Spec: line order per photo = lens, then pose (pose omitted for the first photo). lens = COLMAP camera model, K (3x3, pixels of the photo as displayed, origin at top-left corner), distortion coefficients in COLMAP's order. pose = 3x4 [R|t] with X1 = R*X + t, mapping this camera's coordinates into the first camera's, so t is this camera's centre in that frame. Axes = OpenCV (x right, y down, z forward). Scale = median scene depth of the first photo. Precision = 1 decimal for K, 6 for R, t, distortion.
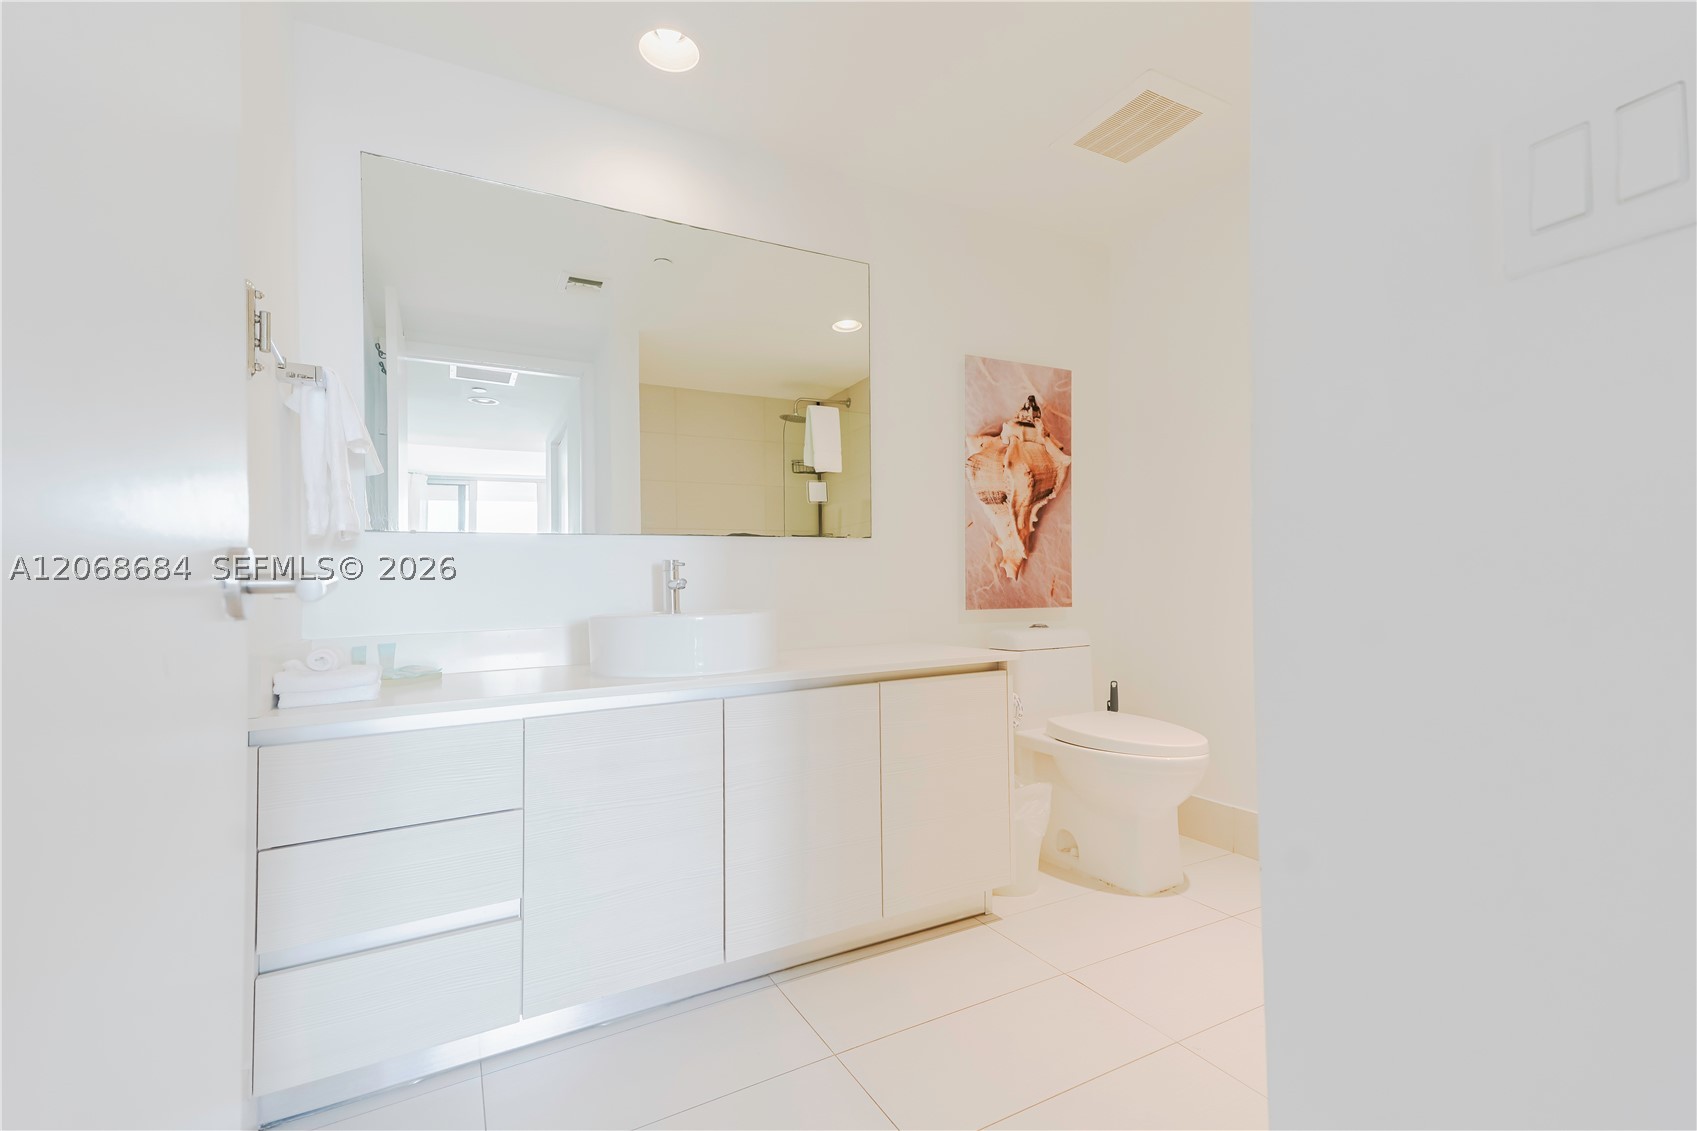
lens RADIAL K [[749.2, 0, 847.7], [0, 749.2, 567.3], [0, 0, 1]] dist [0.021800, -0.000719]
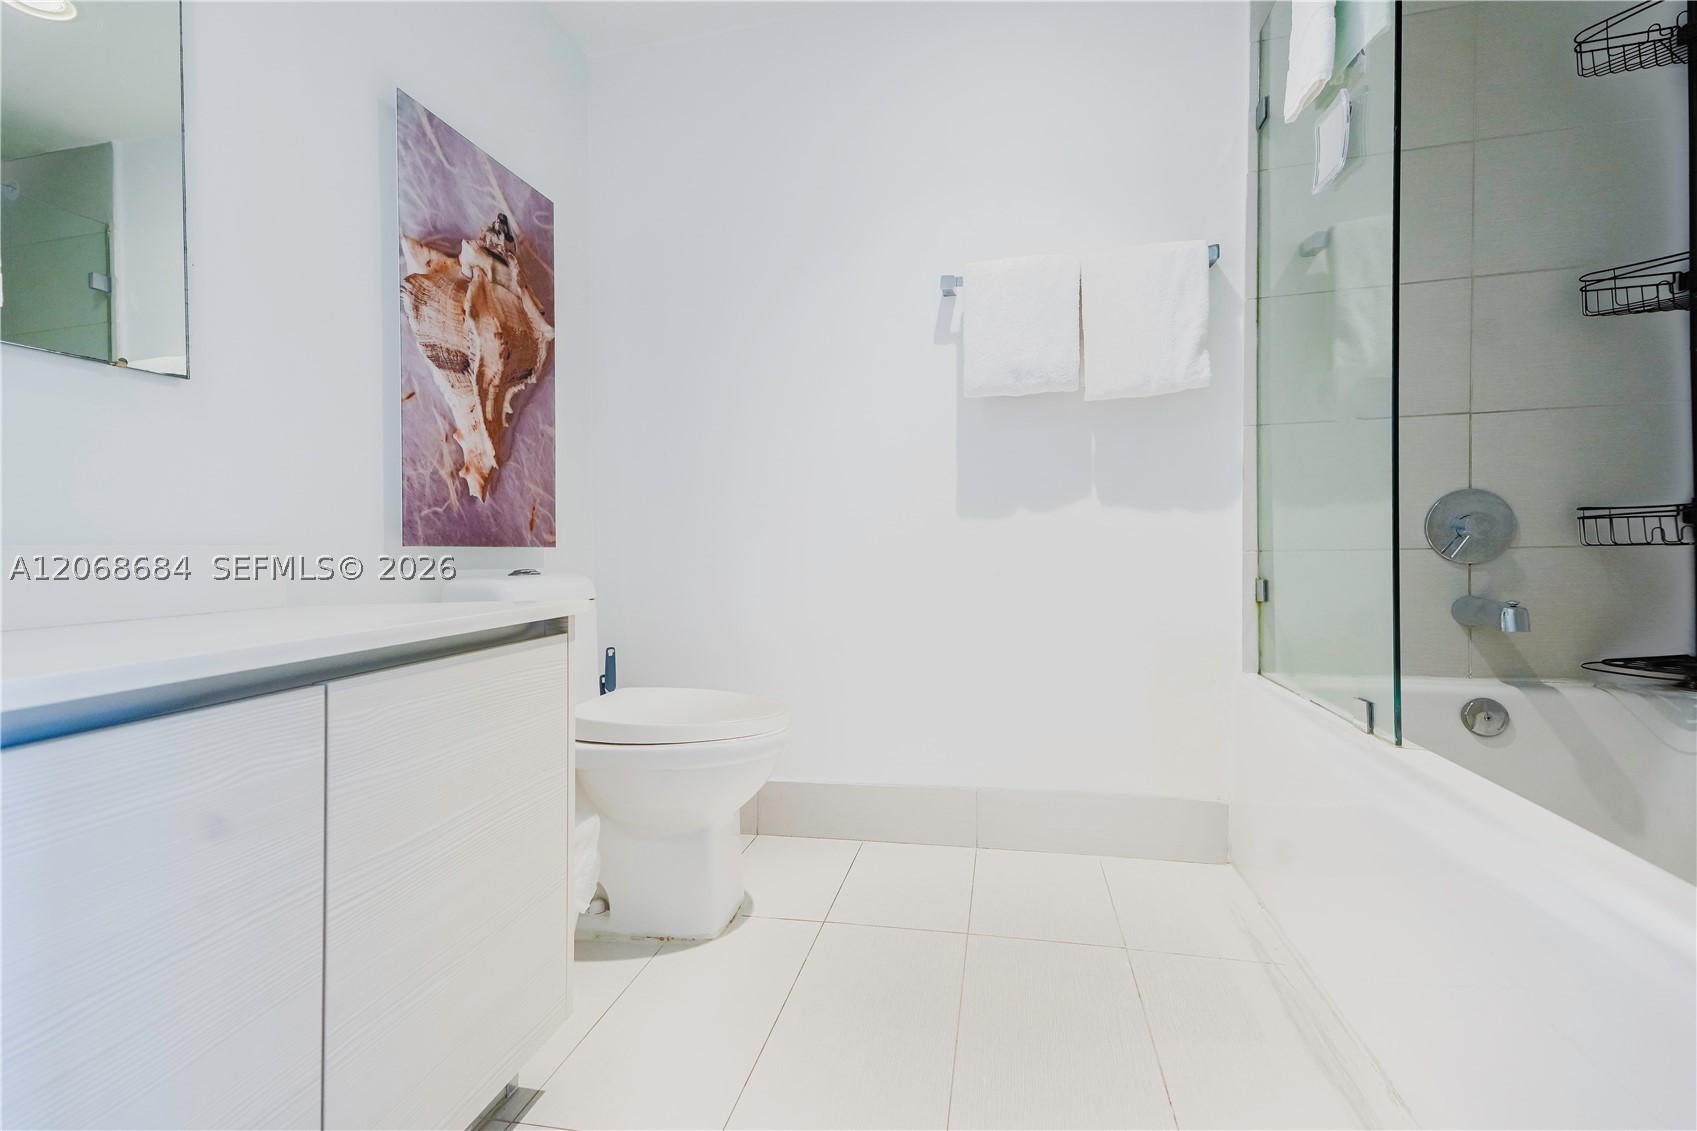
lens RADIAL K [[749.2, 0, 838.8], [0, 749.2, 554.9], [0, 0, 1]] dist [0.021800, -0.000719]
pose [[0.674875, -0.007224, 0.737897, -0.039587], [-0.001399, 0.999938, 0.011069, 0.054835], [-0.737931, -0.008502, 0.674823, 0.356334]]
